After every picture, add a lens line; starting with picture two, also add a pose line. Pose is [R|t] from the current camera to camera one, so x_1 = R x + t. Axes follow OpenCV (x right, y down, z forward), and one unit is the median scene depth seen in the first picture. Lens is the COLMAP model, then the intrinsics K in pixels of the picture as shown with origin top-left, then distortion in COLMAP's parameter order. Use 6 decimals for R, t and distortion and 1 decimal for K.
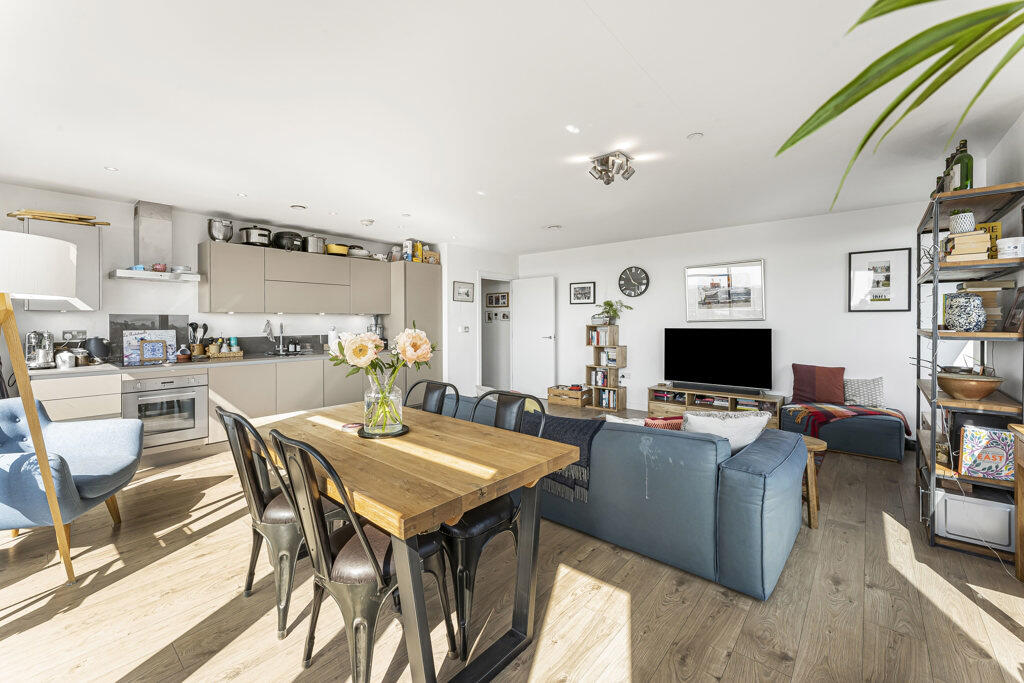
lens RADIAL K [[421.3, 0, 510.4], [0, 421.3, 324.8], [0, 0, 1]] dist [0.001177, 0.000184]
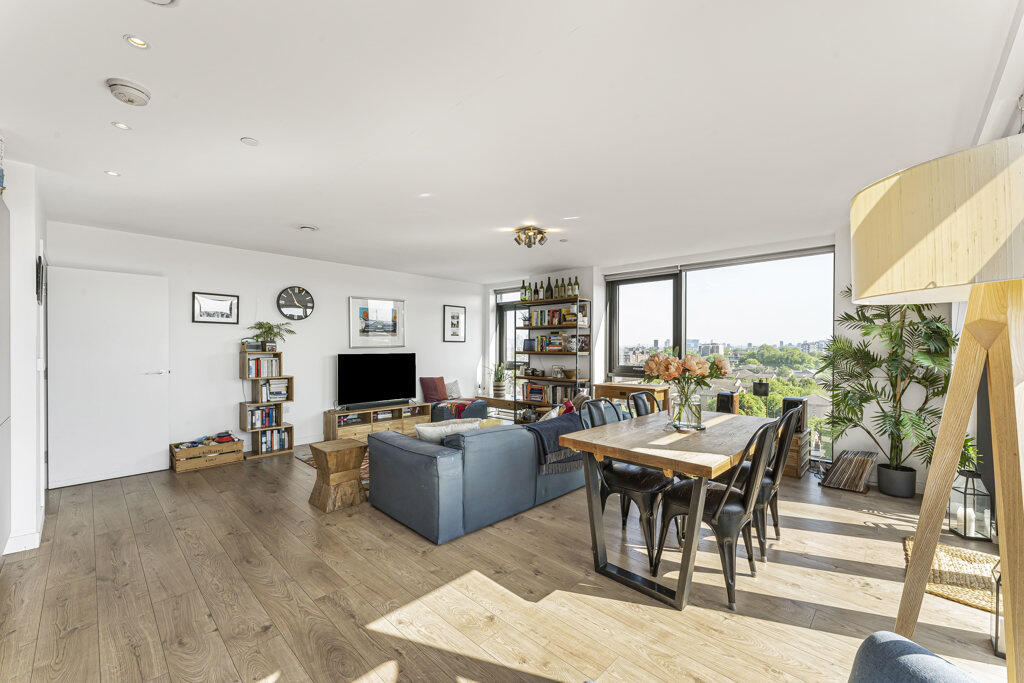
lens RADIAL K [[407.6, 0, 514.2], [0, 407.6, 349.3], [0, 0, 1]] dist [0.000690, 0.000055]
pose [[0.055173, -0.002013, 0.998475, -0.538680], [0.006776, 0.999976, 0.001642, -0.002054], [-0.998454, 0.006675, 0.055186, 0.478706]]
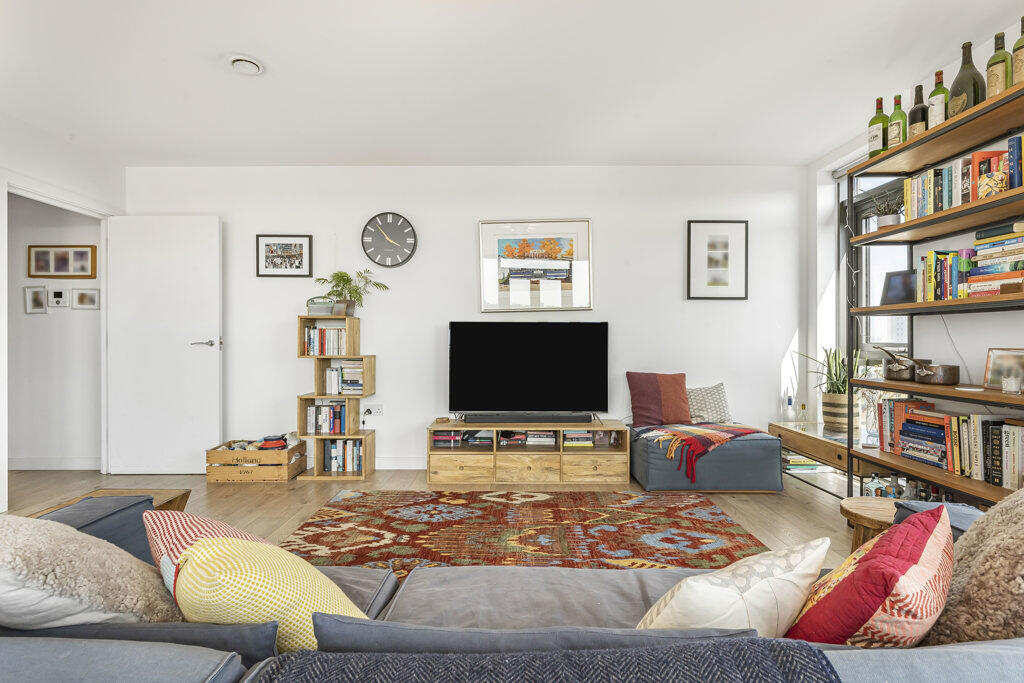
lens RADIAL K [[497.7, 0, 512.0], [0, 497.7, 341.5], [0, 0, 1]] dist [-0.002775, 0.000091]
pose [[0.765944, 0.001898, 0.642904, -0.006087], [0.003898, 0.999964, -0.007597, 0.037209], [-0.642895, 0.008325, 0.765909, 0.386177]]
